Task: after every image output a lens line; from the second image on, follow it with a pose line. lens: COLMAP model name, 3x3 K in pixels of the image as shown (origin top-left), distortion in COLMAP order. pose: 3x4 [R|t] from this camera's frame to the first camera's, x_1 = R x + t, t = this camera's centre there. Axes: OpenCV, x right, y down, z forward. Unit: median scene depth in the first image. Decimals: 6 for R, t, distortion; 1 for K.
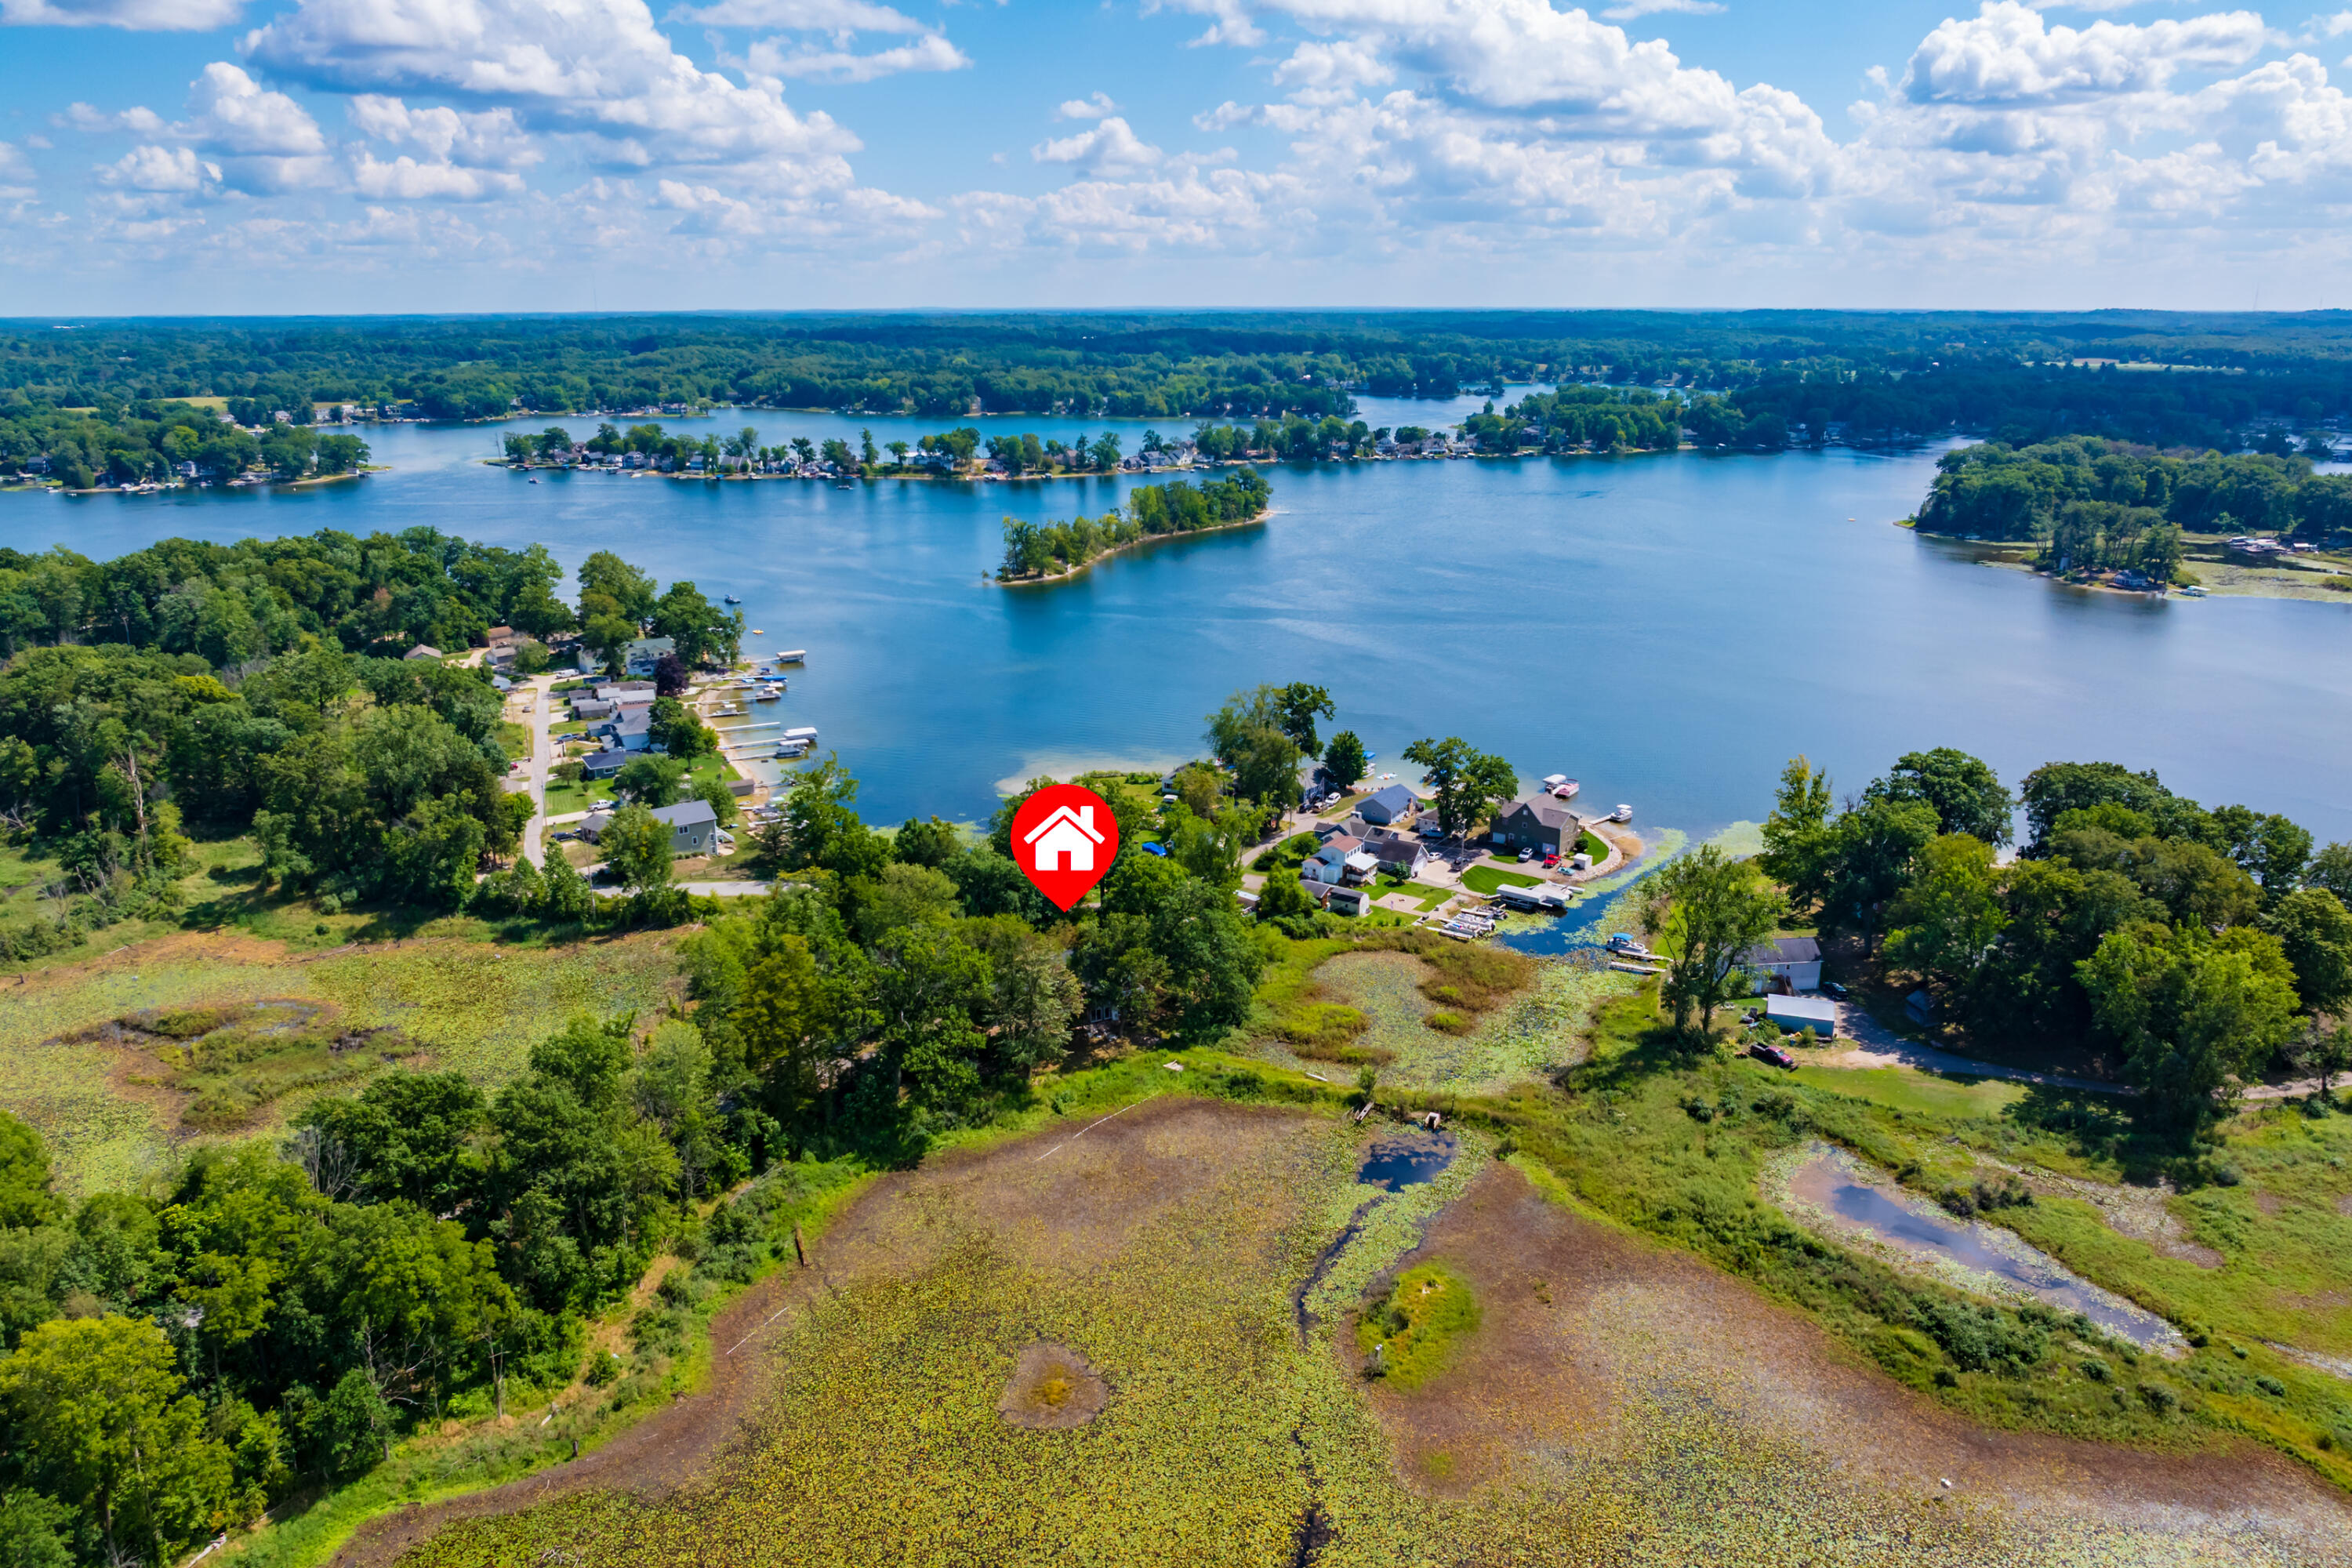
lens RADIAL K [[1654.7, 0, 1170.0], [0, 1654.7, 787.2], [0, 0, 1]] dist [-0.038586, 0.027642]
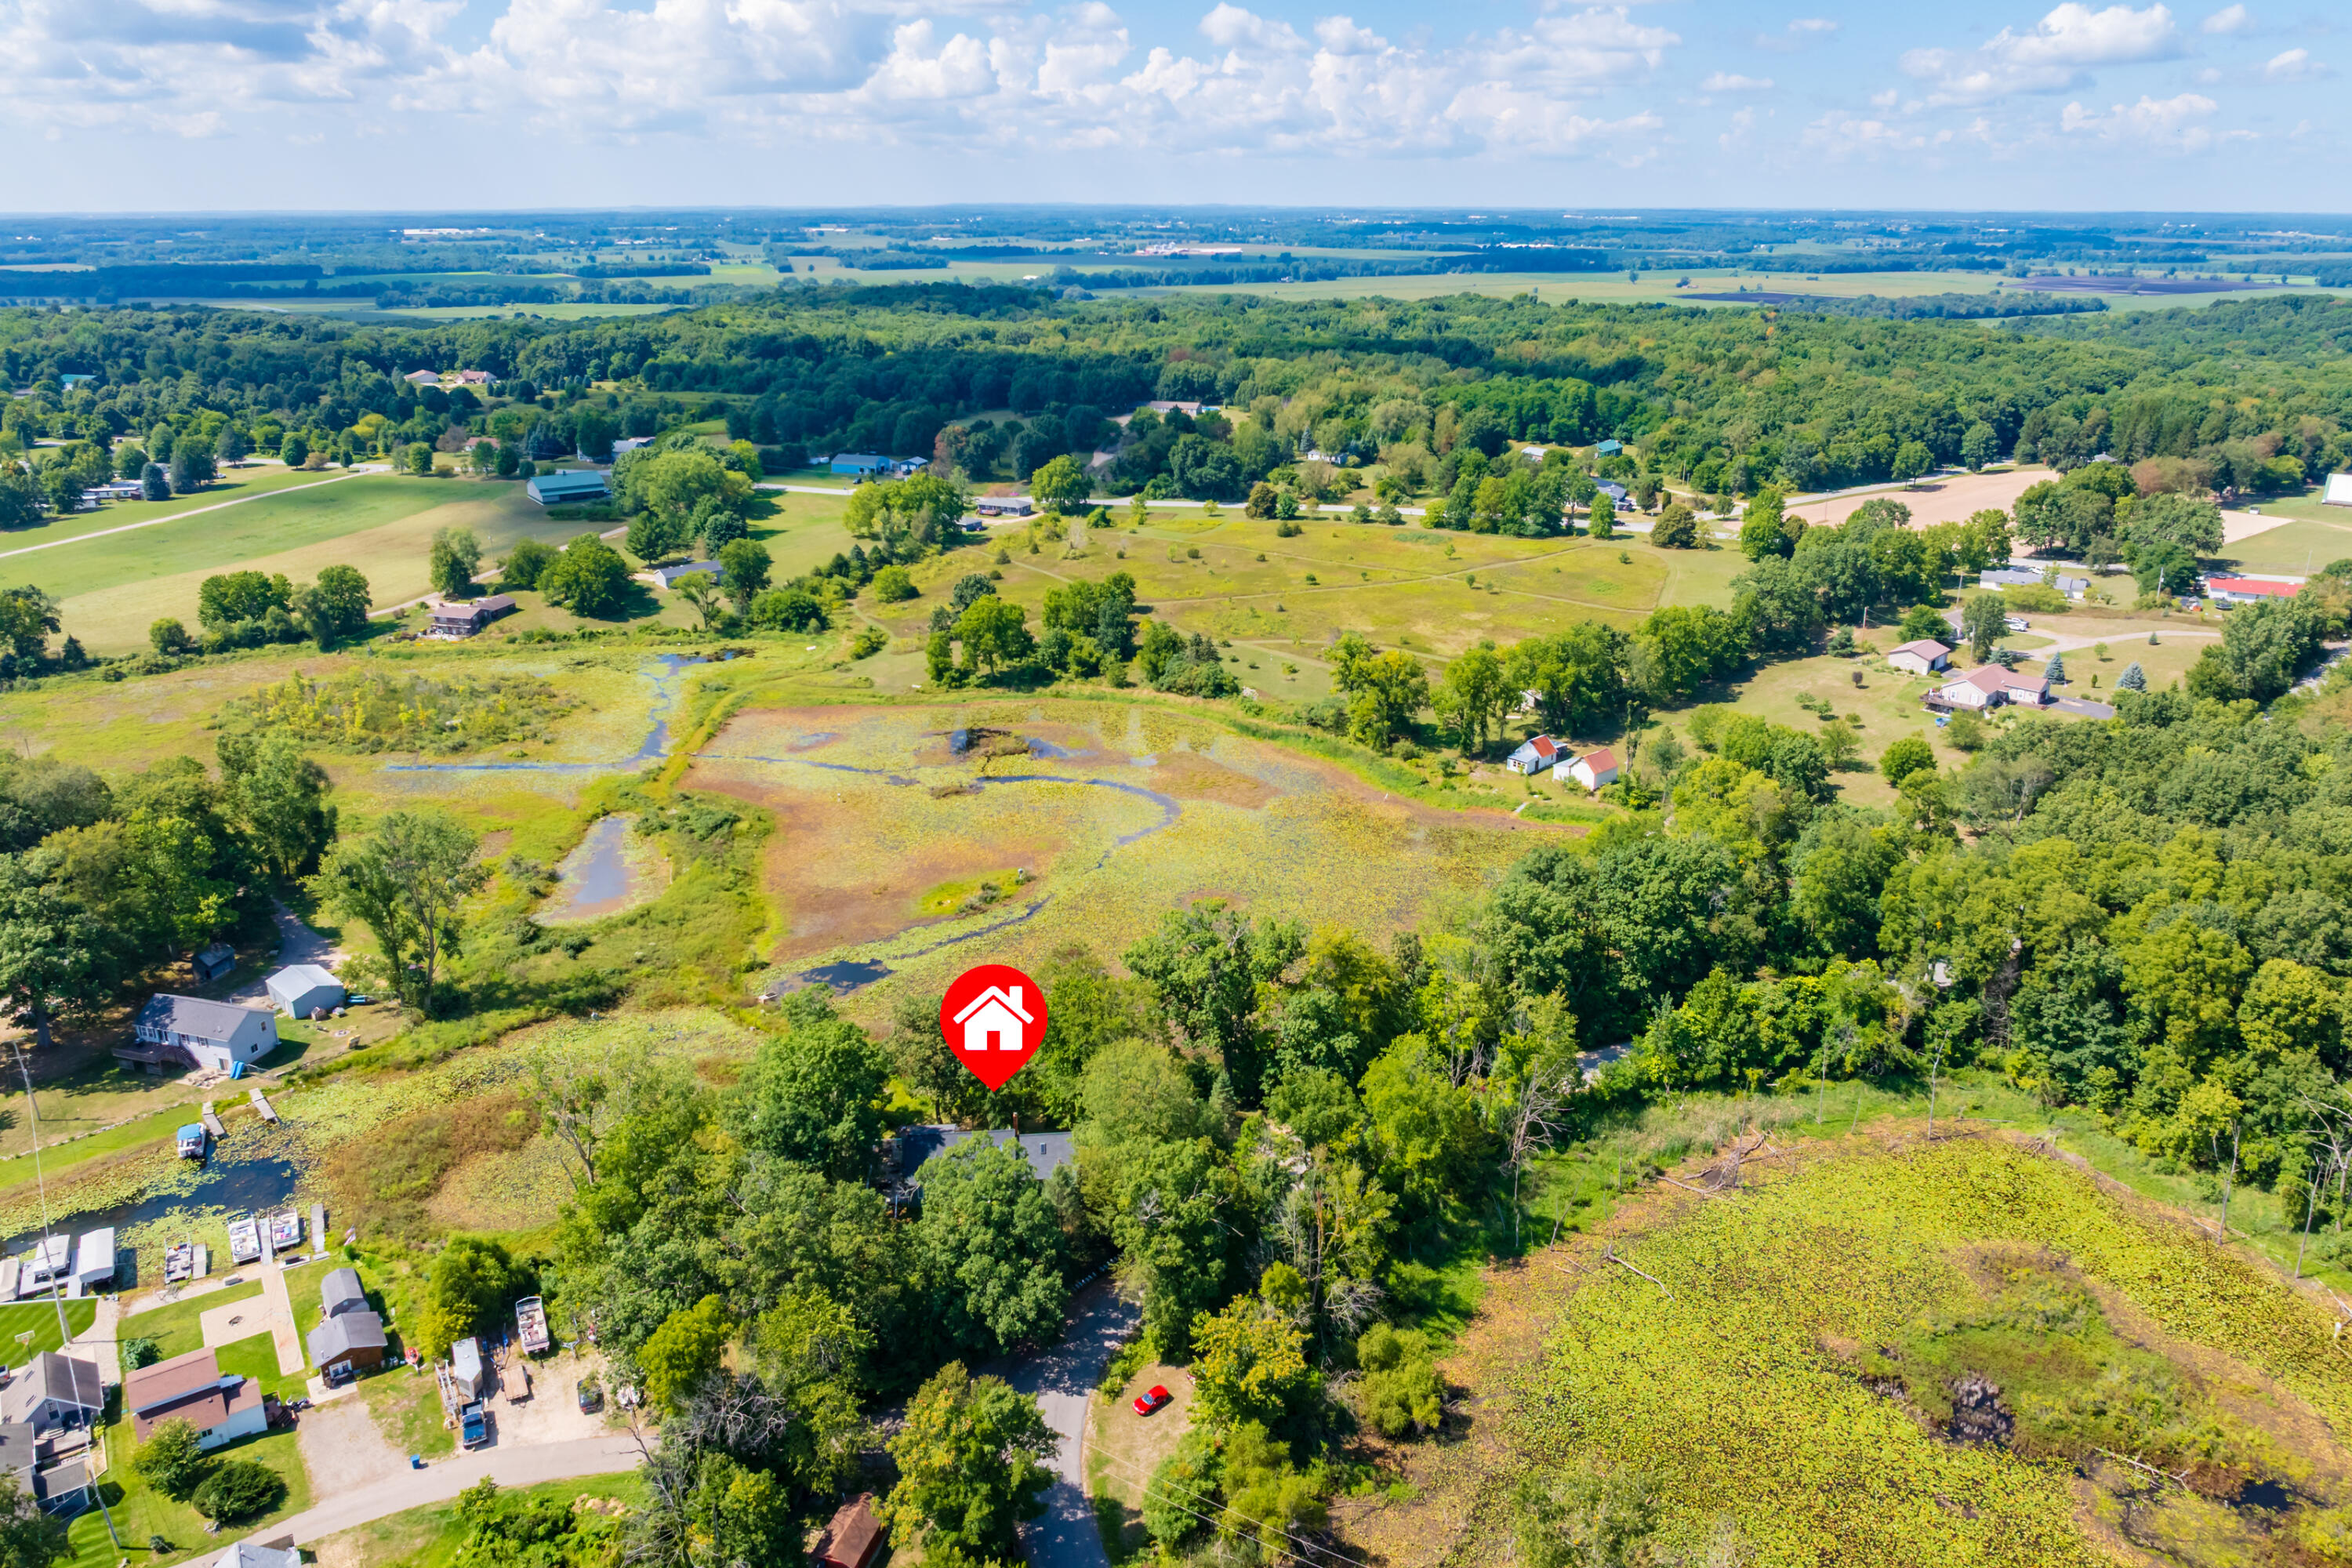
lens RADIAL K [[1654.7, 0, 1178.6], [0, 1654.7, 758.9], [0, 0, 1]] dist [-0.038586, 0.027642]
pose [[-0.923321, -0.117701, 0.365547, -0.575151], [0.114871, 0.823645, 0.555350, -0.612019], [-0.366446, 0.554757, -0.746968, 2.005707]]
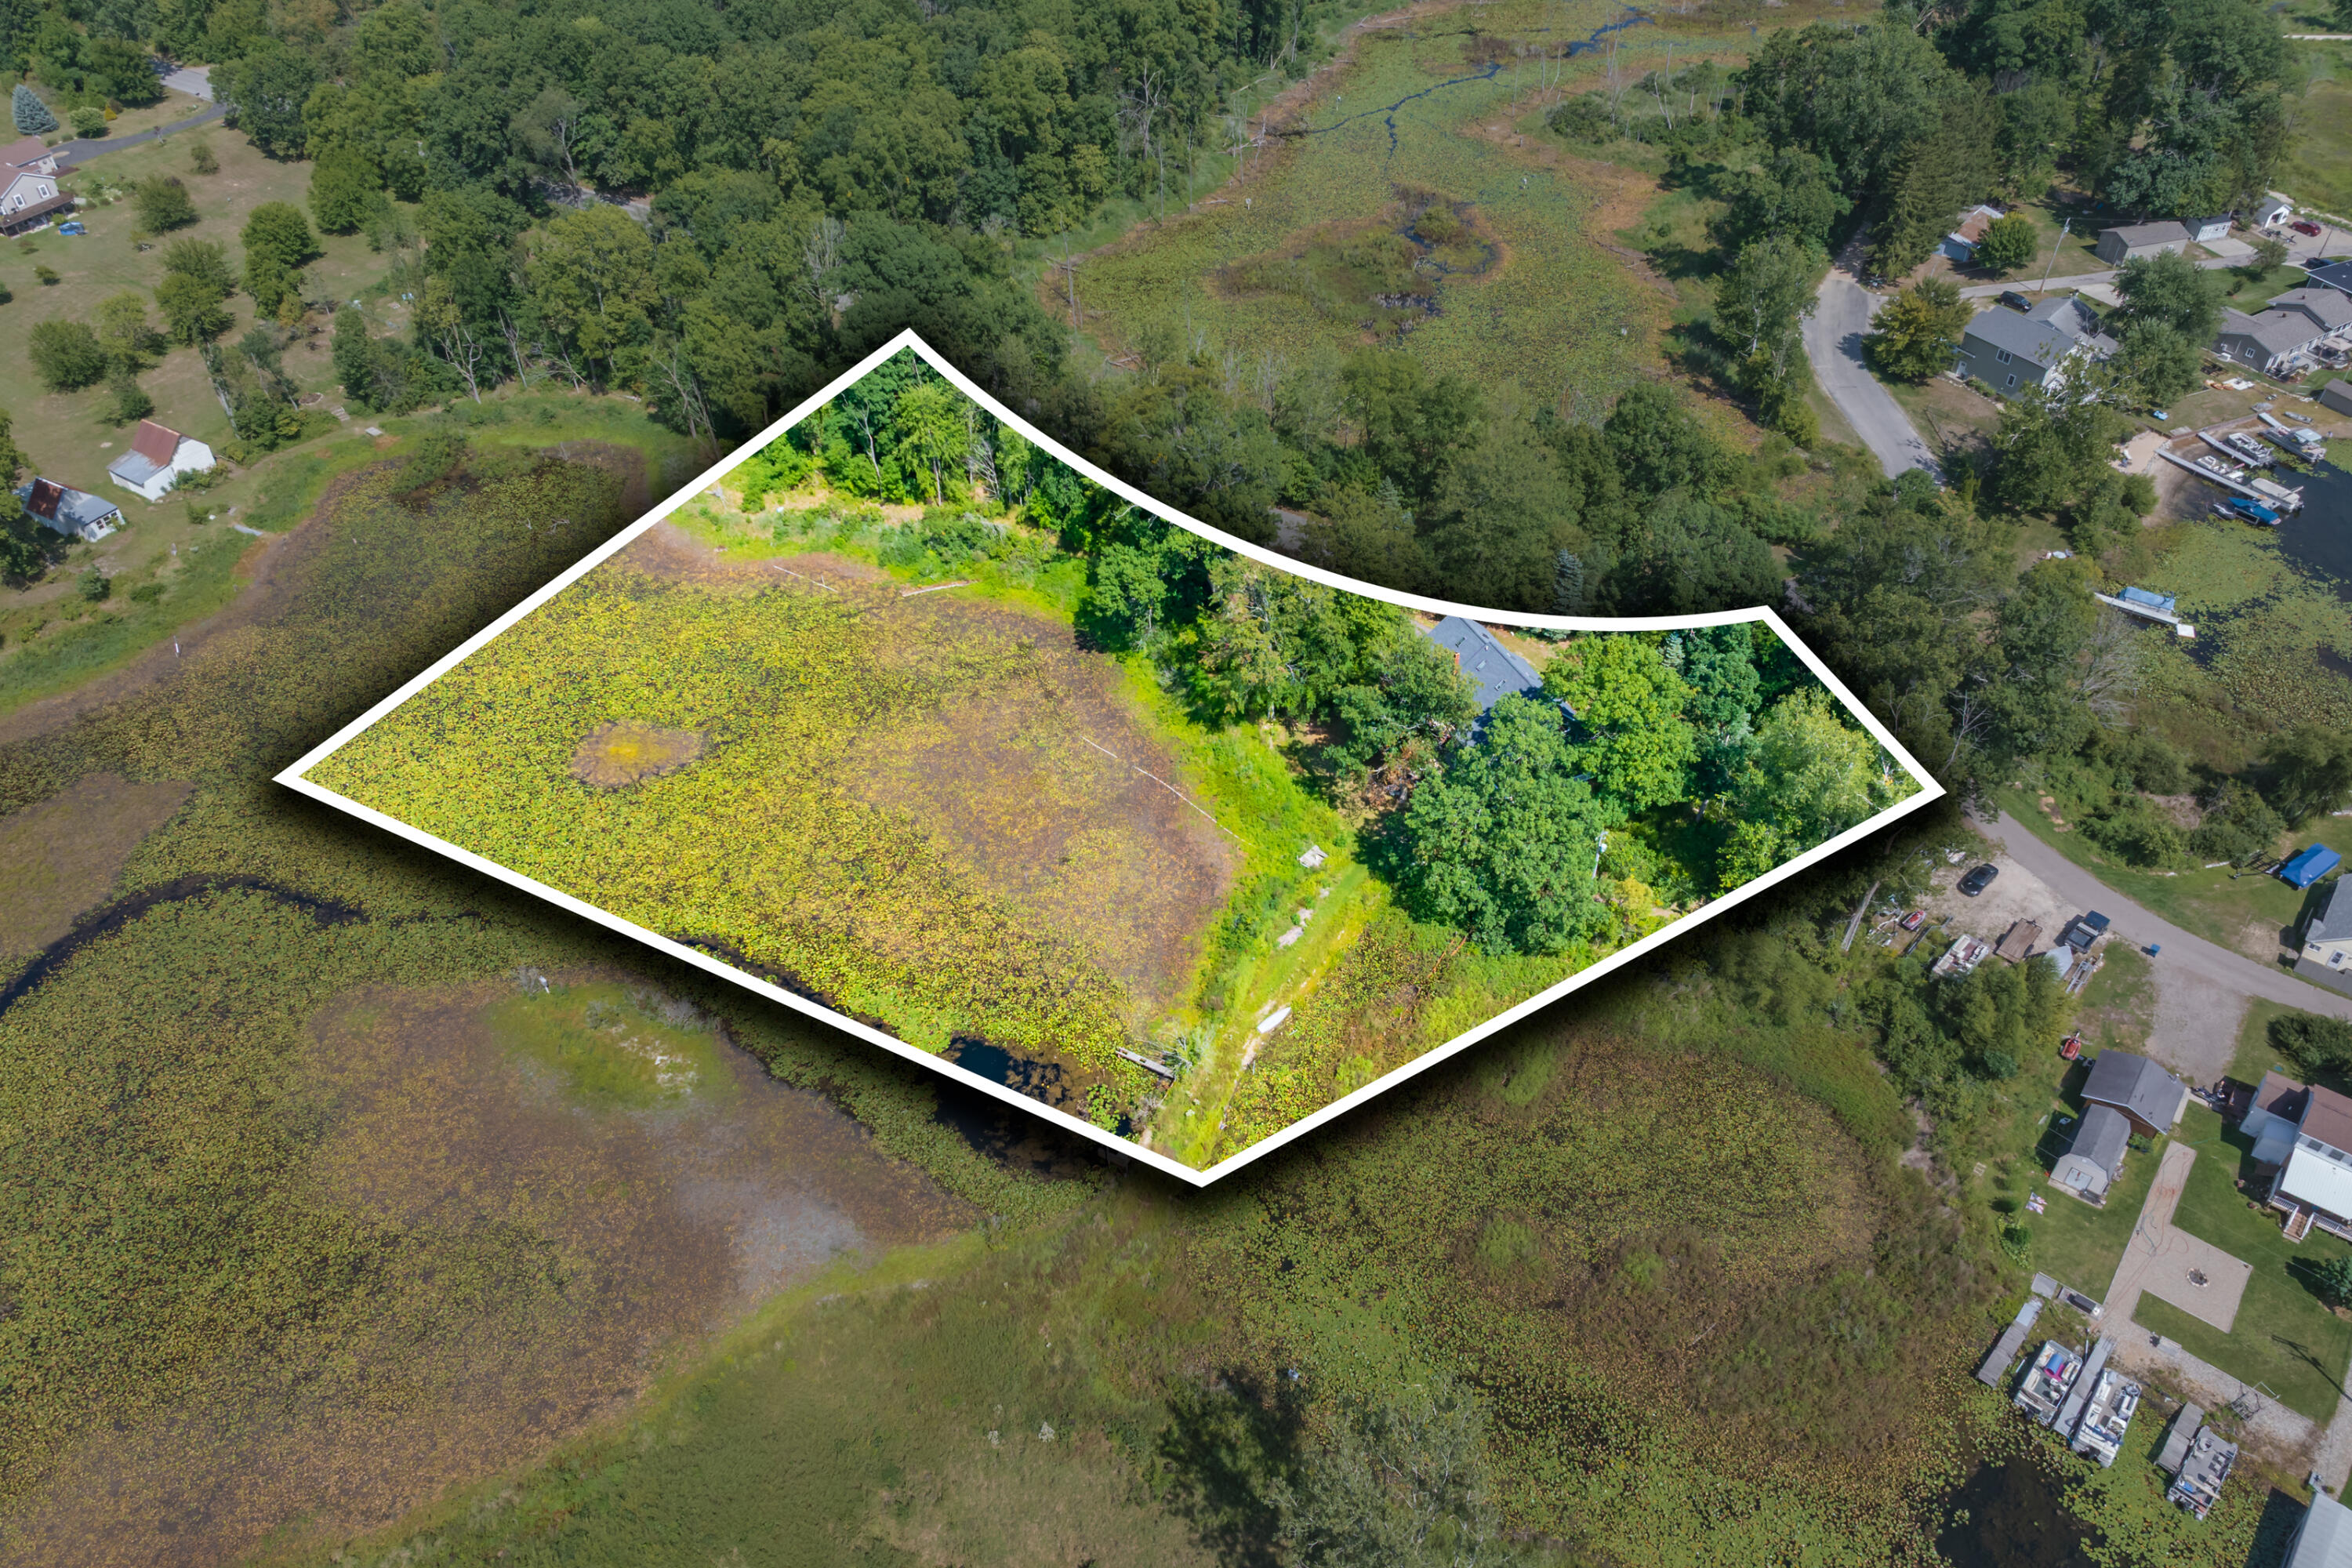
lens RADIAL K [[1654.7, 0, 1195.5], [0, 1654.7, 775.5], [0, 0, 1]] dist [-0.038586, 0.027642]
pose [[-0.072873, 0.661830, -0.746103, 0.638163], [-0.272820, 0.706331, 0.653197, -0.367968], [0.959301, 0.251152, 0.129088, 1.132801]]
